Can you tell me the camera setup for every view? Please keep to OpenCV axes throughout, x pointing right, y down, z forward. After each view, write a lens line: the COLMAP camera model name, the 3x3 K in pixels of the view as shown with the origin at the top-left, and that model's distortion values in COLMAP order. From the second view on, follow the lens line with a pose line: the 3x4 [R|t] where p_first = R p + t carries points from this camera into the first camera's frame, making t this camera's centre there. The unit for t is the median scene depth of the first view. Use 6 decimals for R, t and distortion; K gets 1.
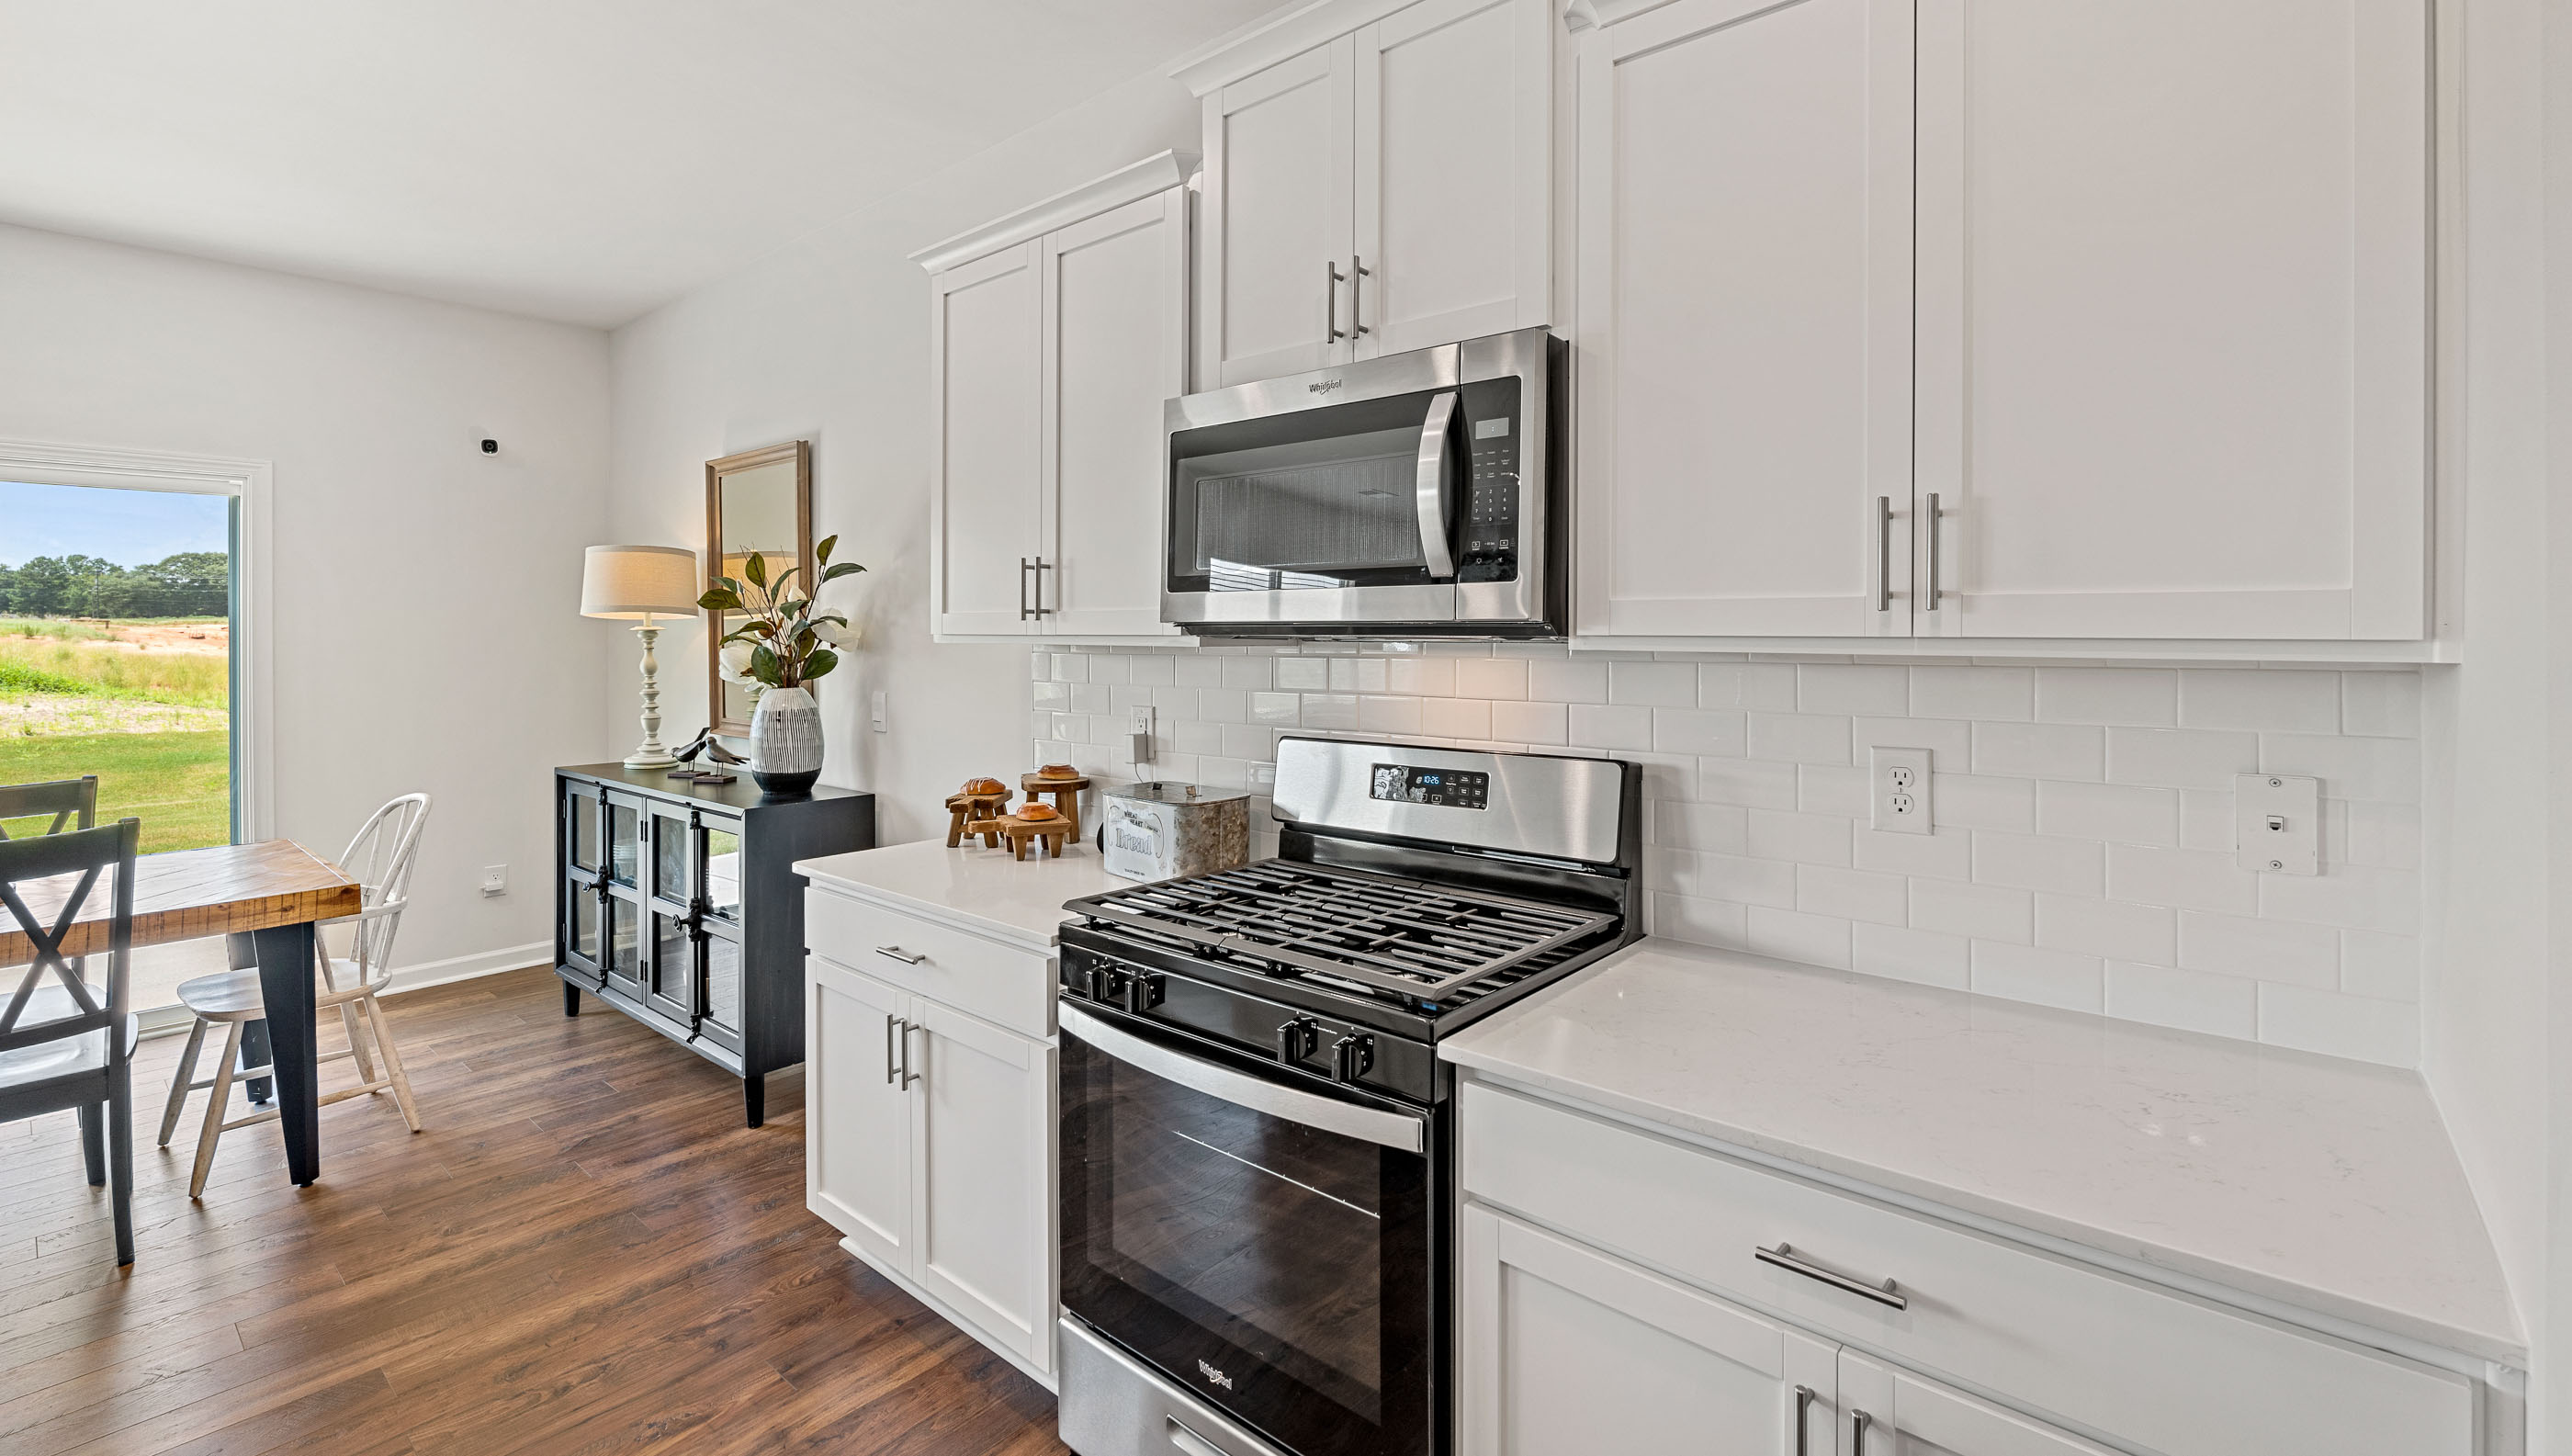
lens RADIAL K [[1149.3, 0, 1279.8], [0, 1149.3, 643.1], [0, 0, 1]] dist [-0.005480, 0.000007]
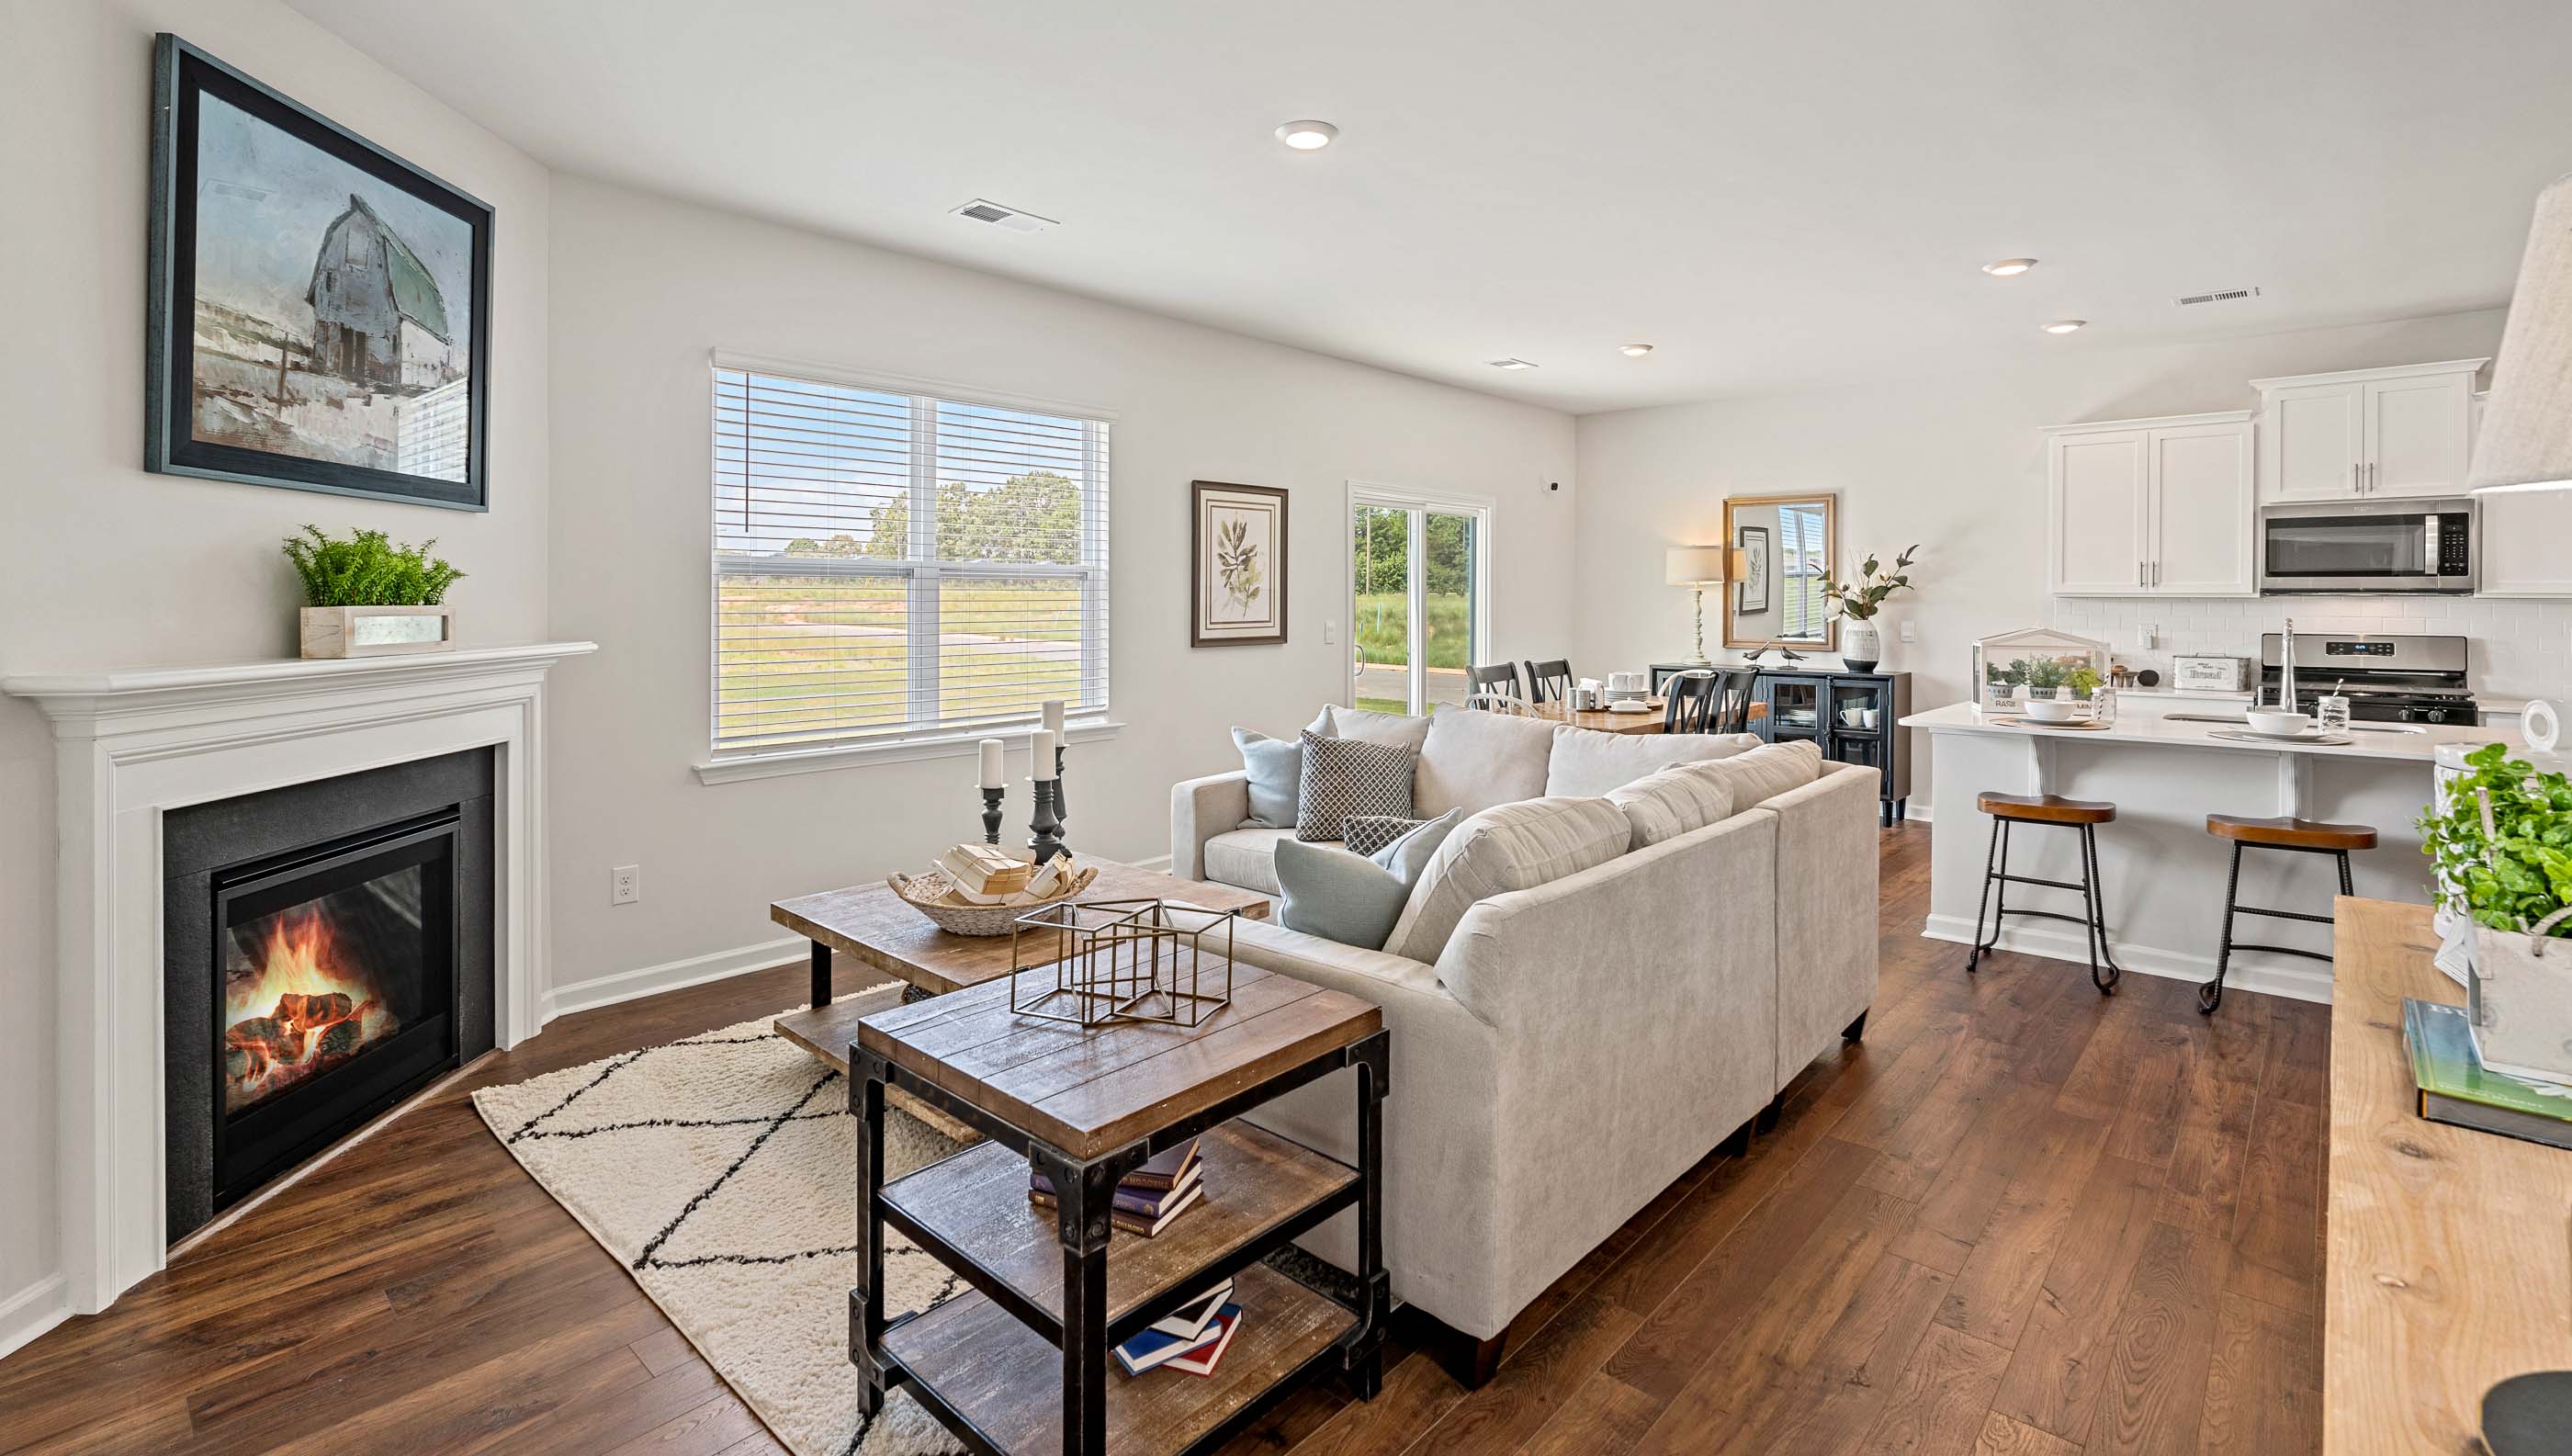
lens RADIAL K [[1149.3, 0, 1294.6], [0, 1149.3, 603.2], [0, 0, 1]] dist [-0.005480, 0.000007]
pose [[0.999977, 0.001226, -0.006690, -2.202790], [-0.001240, 0.999997, -0.002072, 0.023991], [0.006687, 0.002080, 0.999975, -1.592709]]
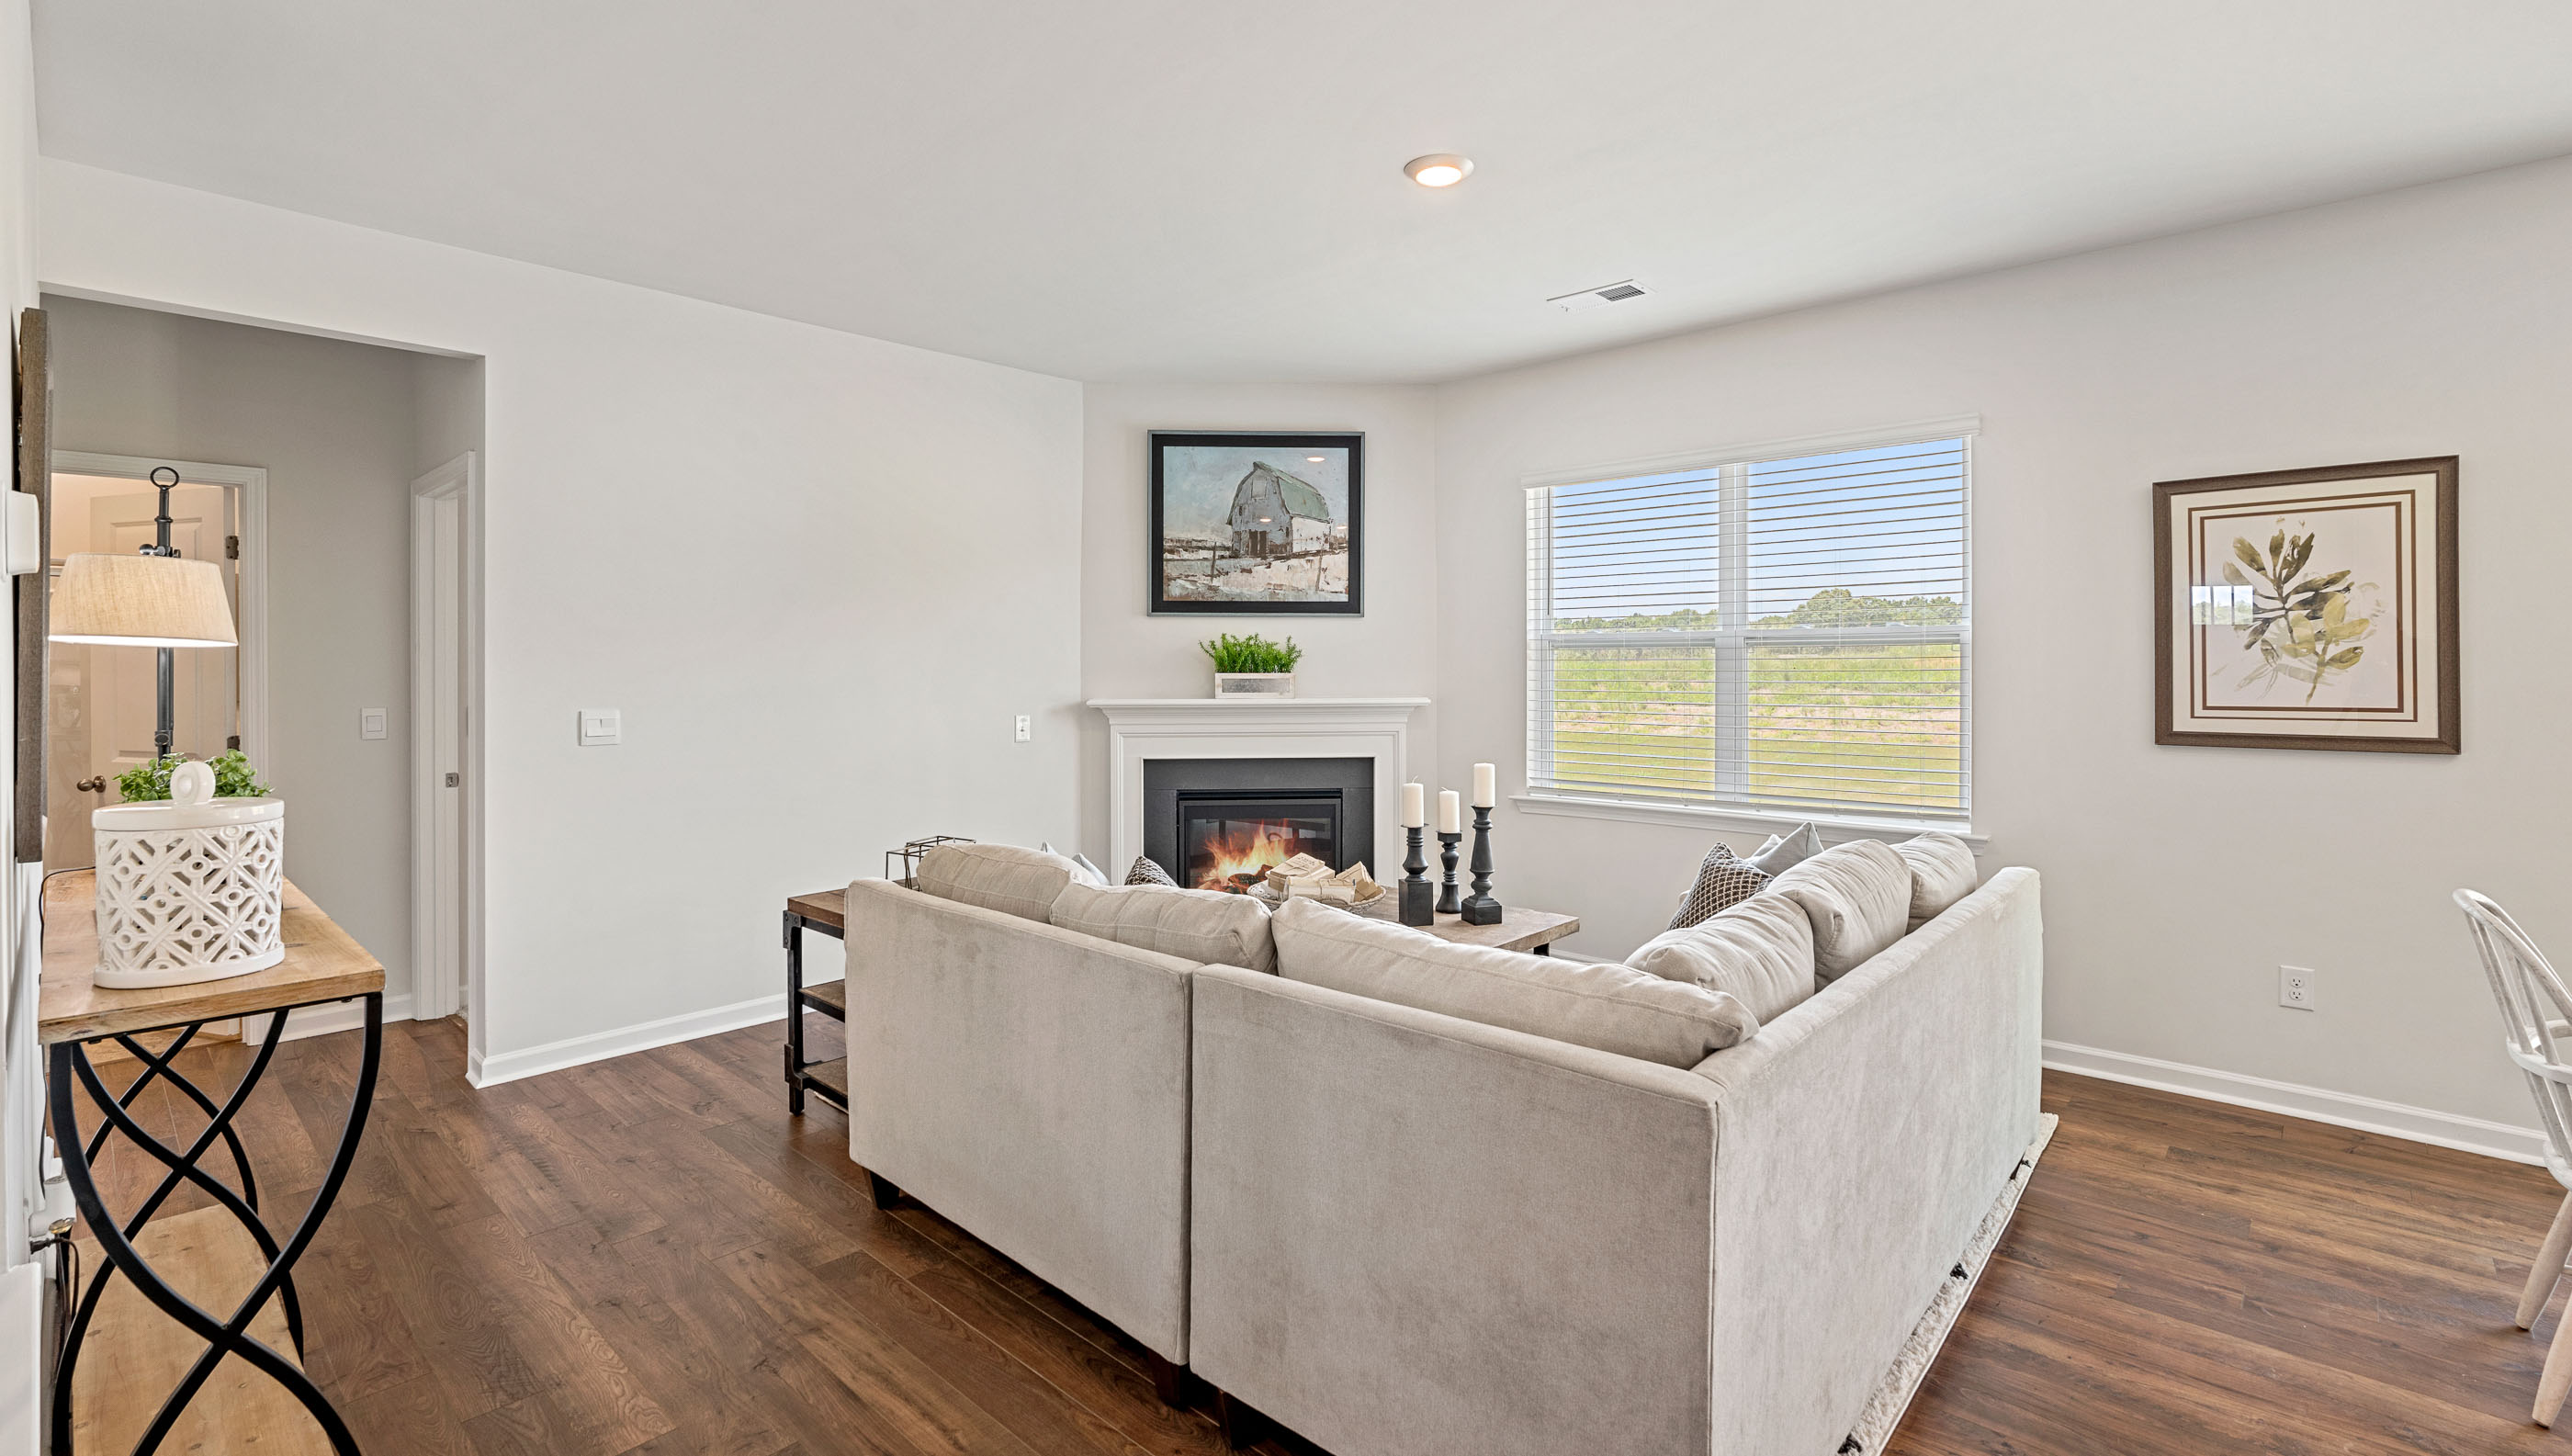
lens RADIAL K [[1149.3, 0, 1271.4], [0, 1149.3, 652.7], [0, 0, 1]] dist [-0.005480, 0.000007]
pose [[-0.017514, -0.013544, -0.999755, -0.807941], [-0.004506, 0.999899, -0.013467, 0.014703], [0.999836, 0.004269, -0.017574, -0.277851]]
